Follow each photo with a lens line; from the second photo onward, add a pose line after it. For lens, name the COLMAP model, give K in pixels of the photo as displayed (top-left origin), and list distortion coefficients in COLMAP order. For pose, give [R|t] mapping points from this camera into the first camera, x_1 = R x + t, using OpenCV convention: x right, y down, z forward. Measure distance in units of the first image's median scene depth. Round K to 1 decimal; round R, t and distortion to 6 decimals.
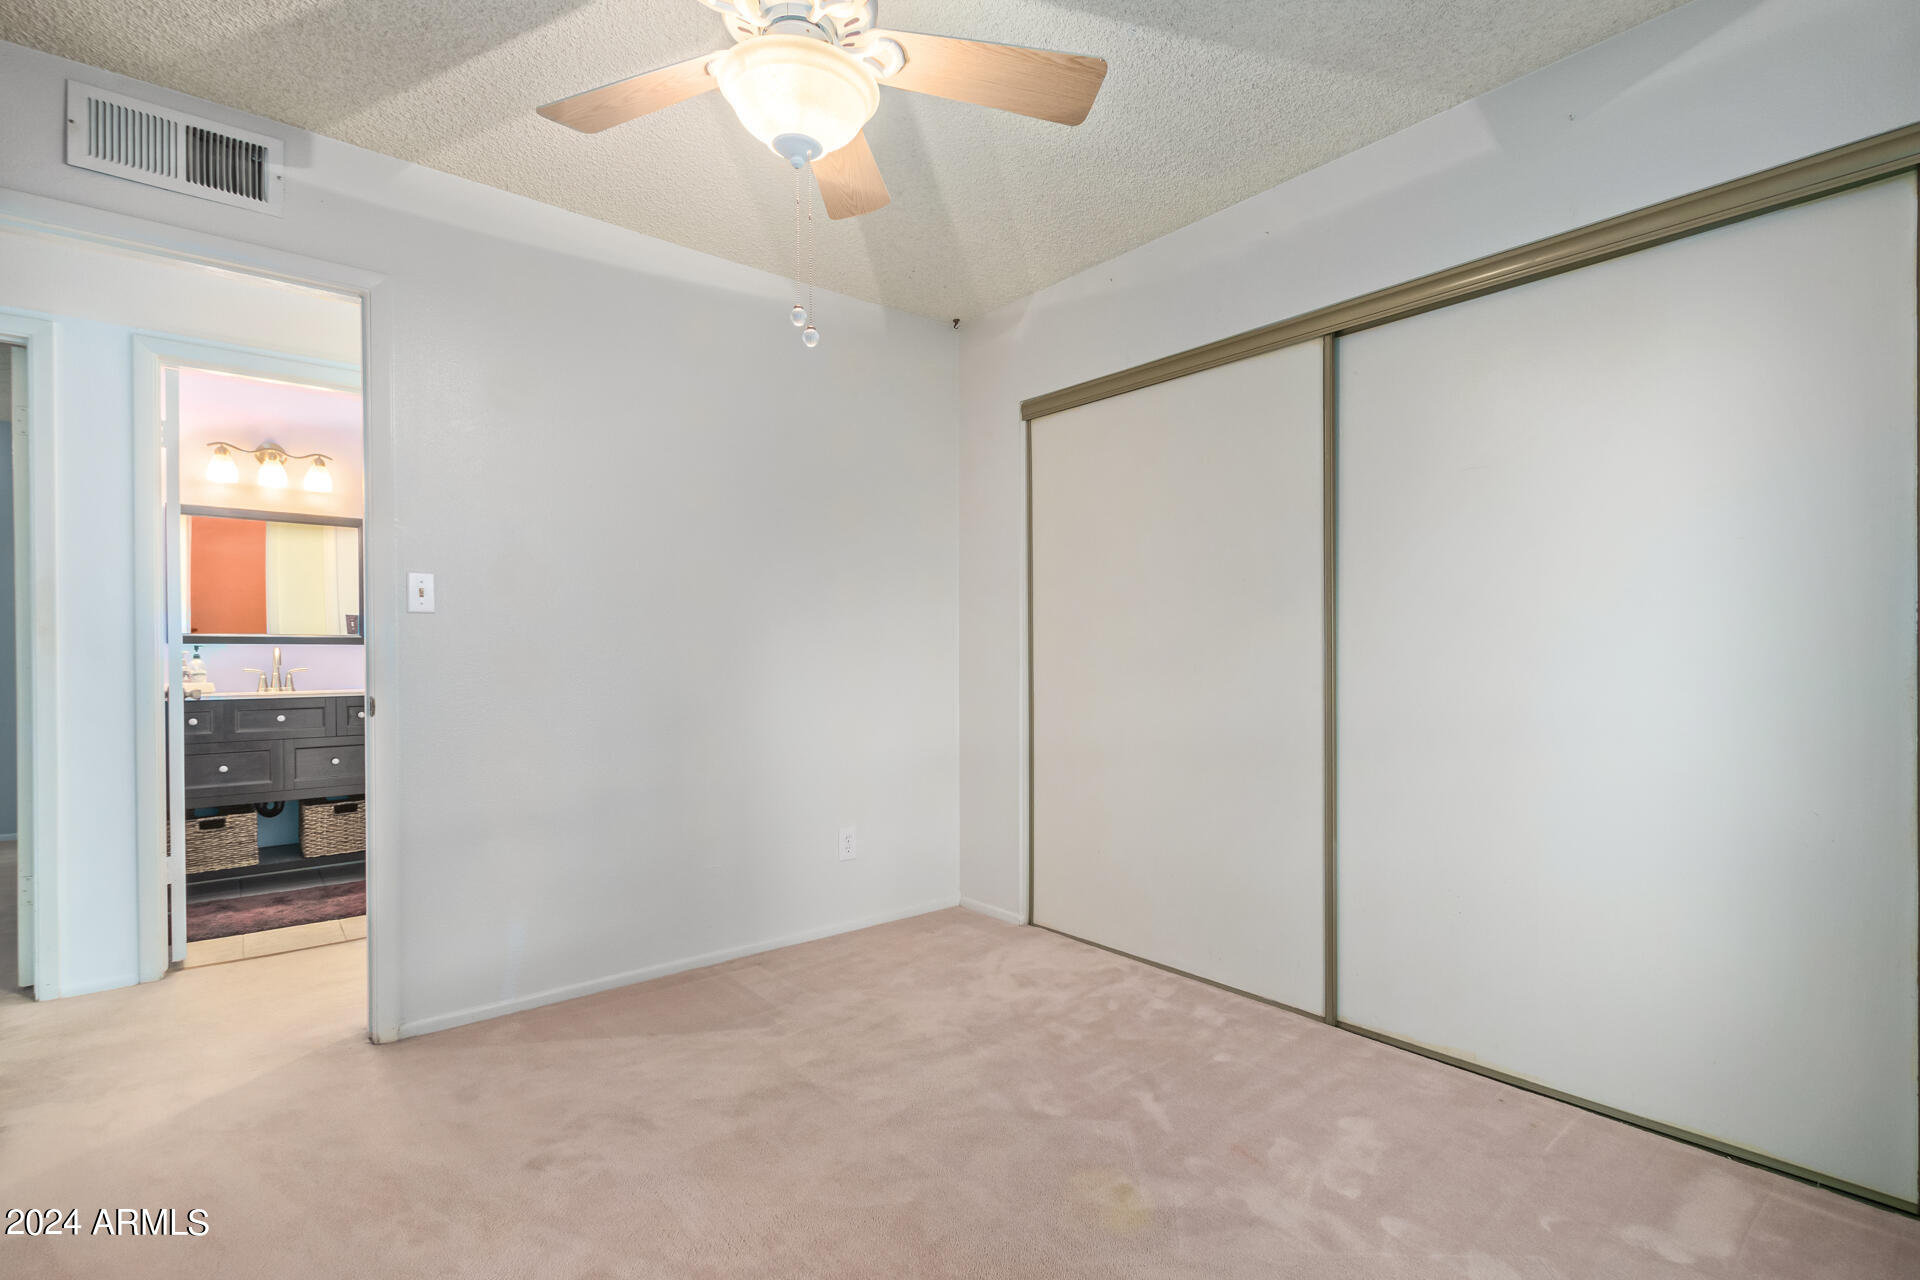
lens RADIAL K [[874.7, 0, 942.0], [0, 874.7, 648.3], [0, 0, 1]] dist [0.010868, -0.004879]
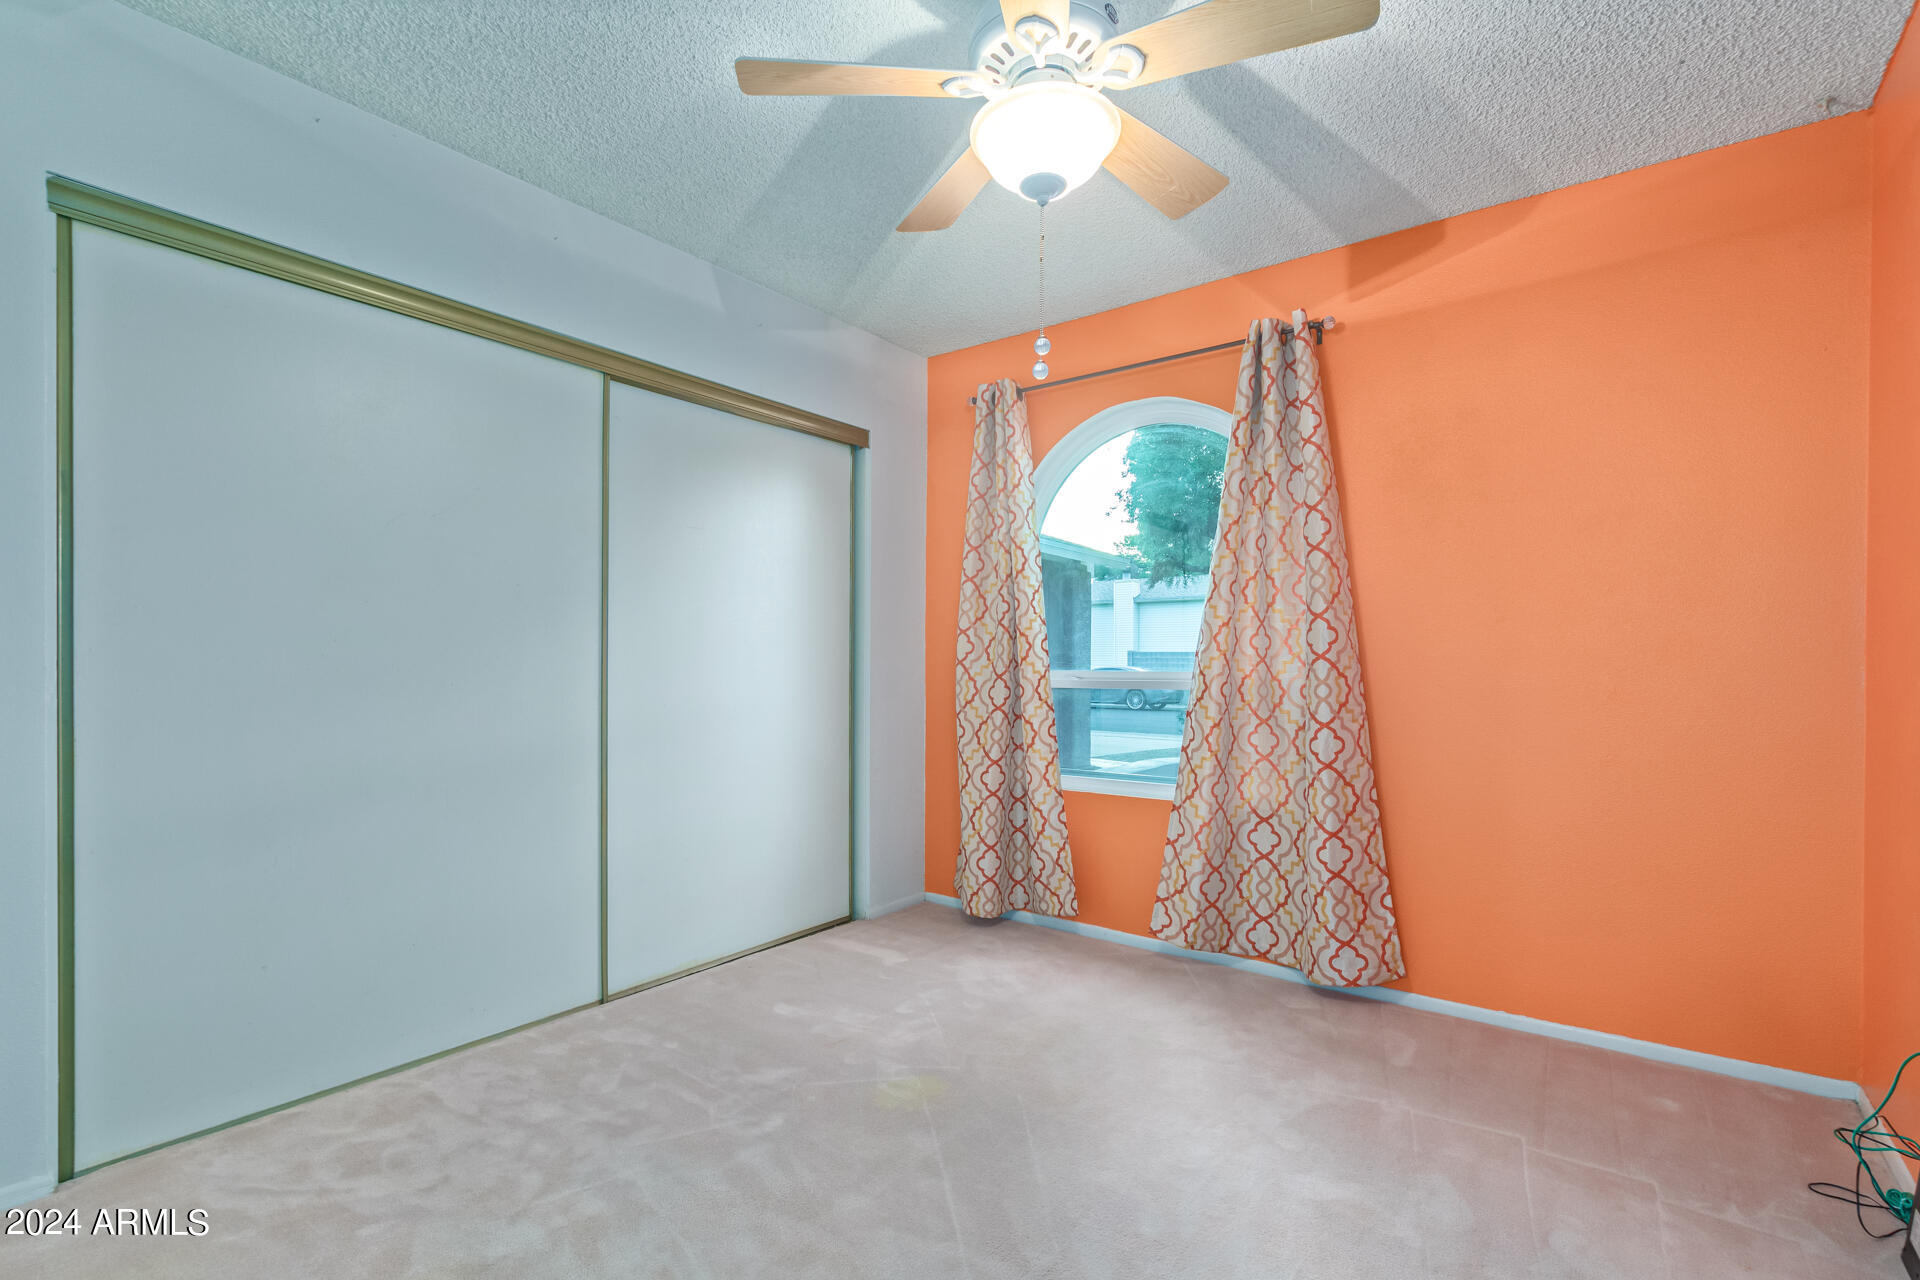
lens RADIAL K [[874.7, 0, 949.2], [0, 874.7, 646.5], [0, 0, 1]] dist [0.010868, -0.004879]
pose [[-0.203812, 0.014758, 0.978899, -0.745407], [-0.002388, 0.999876, -0.015571, 0.001127], [-0.979007, -0.005512, -0.203752, 0.834075]]
